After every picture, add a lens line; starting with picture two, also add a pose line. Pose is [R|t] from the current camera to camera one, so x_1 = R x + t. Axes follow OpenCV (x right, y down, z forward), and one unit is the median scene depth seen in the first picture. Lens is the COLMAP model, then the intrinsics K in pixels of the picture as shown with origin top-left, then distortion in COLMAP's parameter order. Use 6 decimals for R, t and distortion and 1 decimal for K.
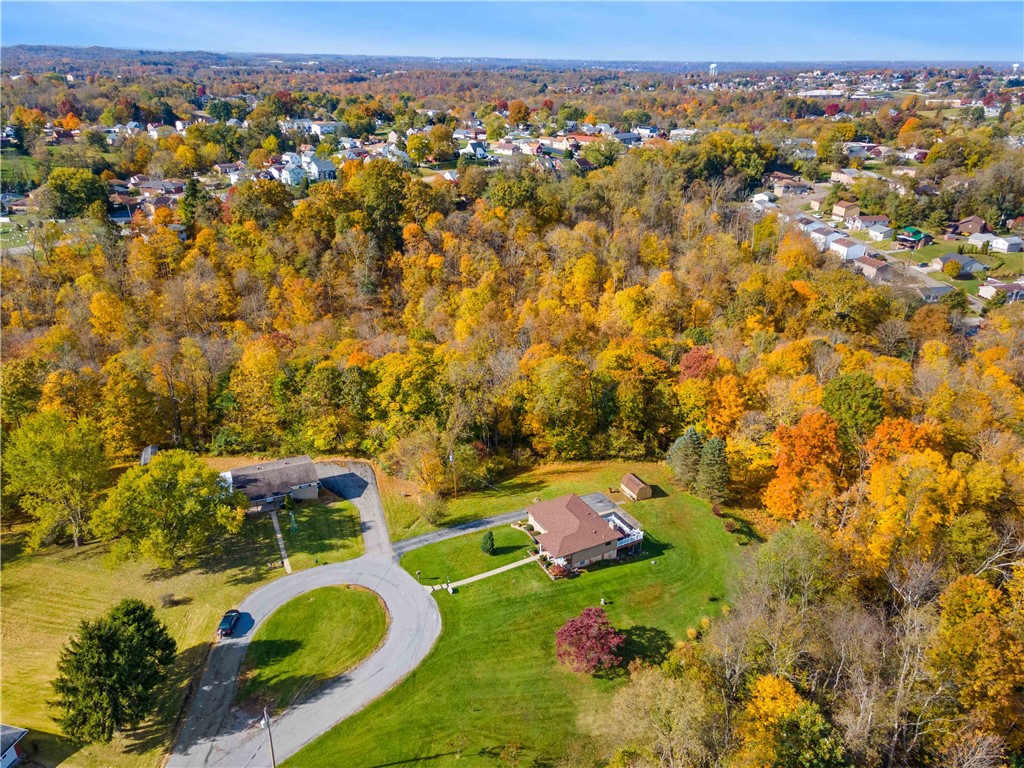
lens RADIAL K [[741.7, 0, 525.8], [0, 741.7, 391.8], [0, 0, 1]] dist [0.032217, 0.011027]
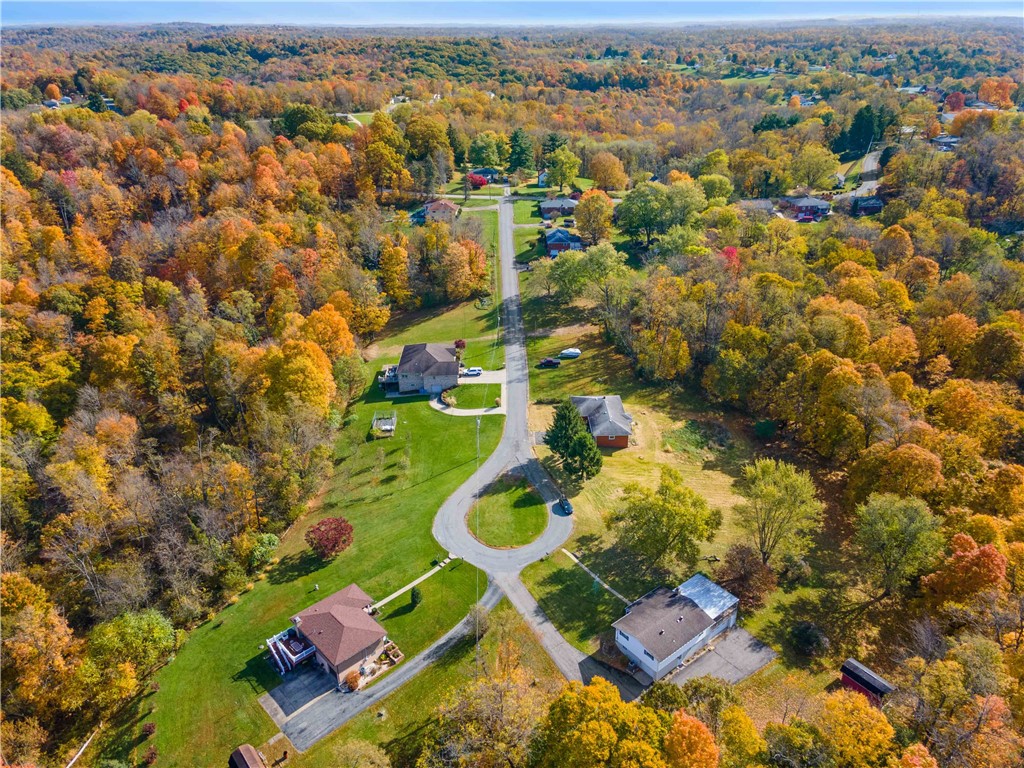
lens RADIAL K [[741.7, 0, 525.8], [0, 741.7, 391.8], [0, 0, 1]] dist [0.032217, 0.011027]
pose [[-0.969225, 0.110695, -0.219884, 0.001944], [-0.097468, 0.647655, 0.755674, -0.918475], [0.226058, 0.753850, -0.616934, 1.587367]]
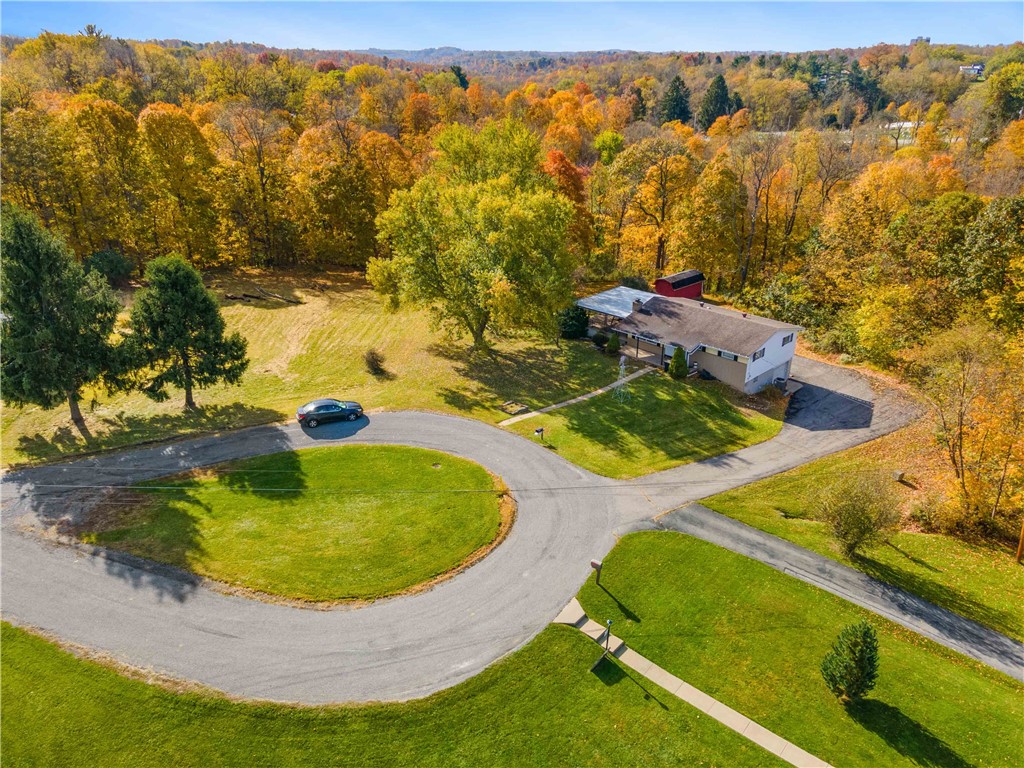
lens RADIAL K [[741.7, 0, 525.8], [0, 741.7, 391.8], [0, 0, 1]] dist [0.032217, 0.011027]
pose [[0.354033, 0.371015, -0.858492, 0.118003], [-0.373142, 0.897753, 0.234102, 0.096656], [0.857570, 0.237459, 0.456276, 0.780547]]
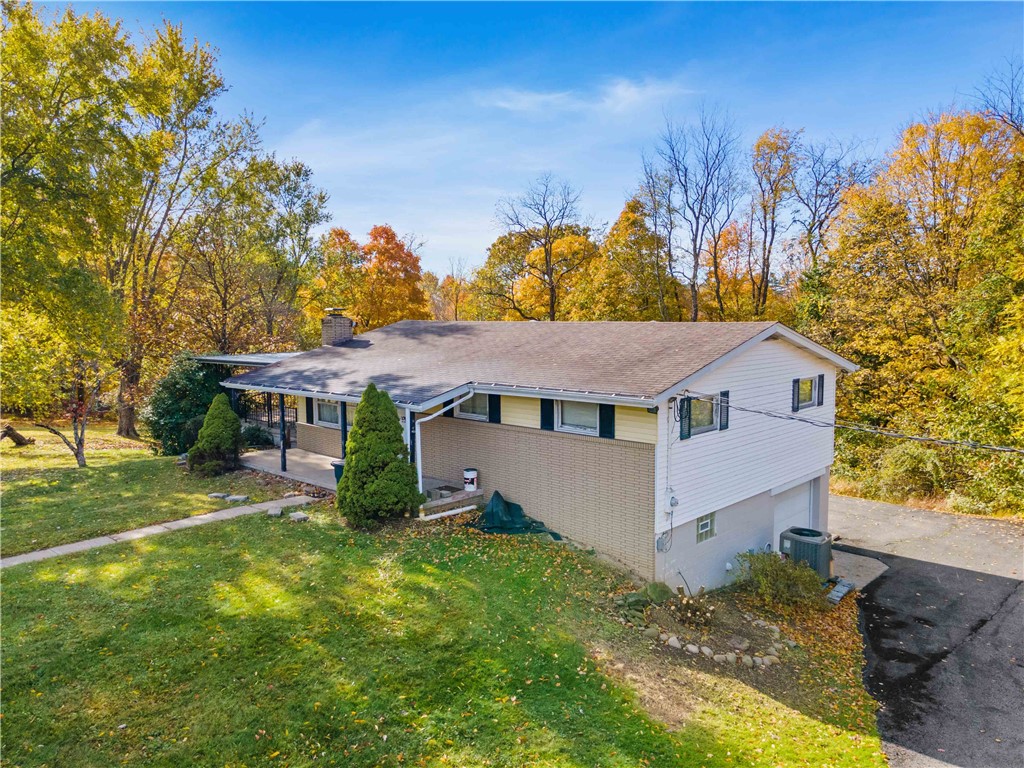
lens RADIAL K [[741.7, 0, 525.8], [0, 741.7, 391.8], [0, 0, 1]] dist [0.032217, 0.011027]
pose [[0.384862, 0.076552, -0.919794, -0.225642], [-0.360265, 0.929962, -0.073344, 0.158749], [0.849759, 0.359597, 0.385486, 1.123619]]
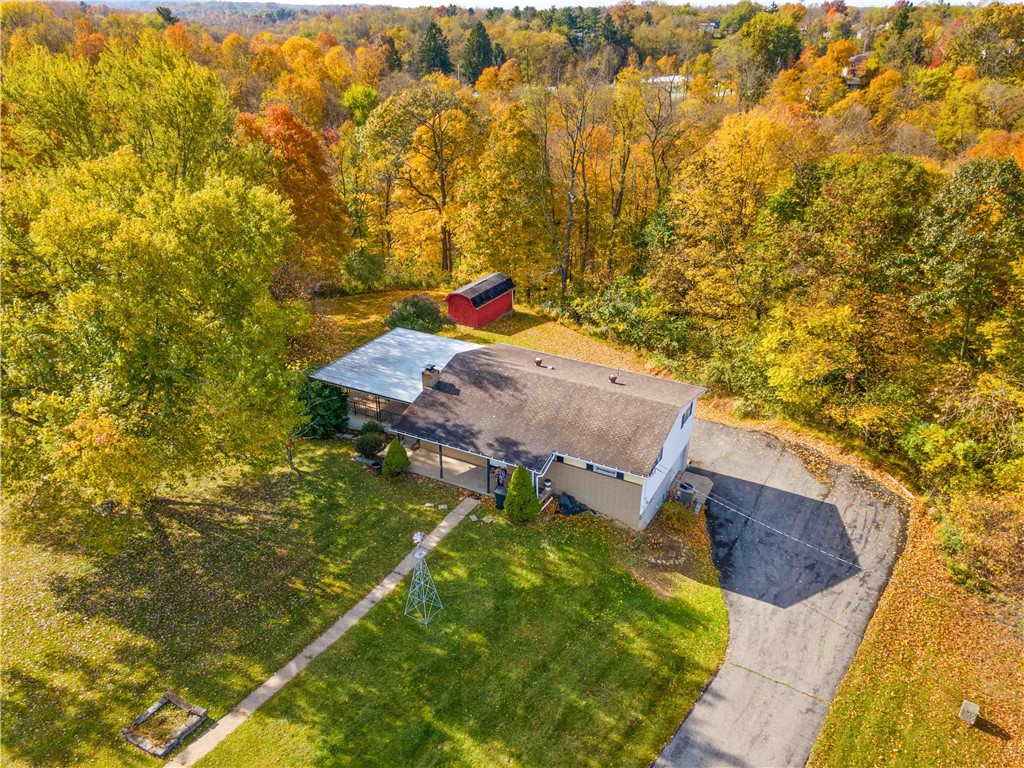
lens RADIAL K [[741.7, 0, 525.8], [0, 741.7, 391.8], [0, 0, 1]] dist [0.032217, 0.011027]
pose [[0.615023, 0.348655, -0.707238, -0.150946], [-0.320087, 0.930099, 0.180170, 0.069347], [0.720618, 0.115569, 0.683632, 0.932201]]
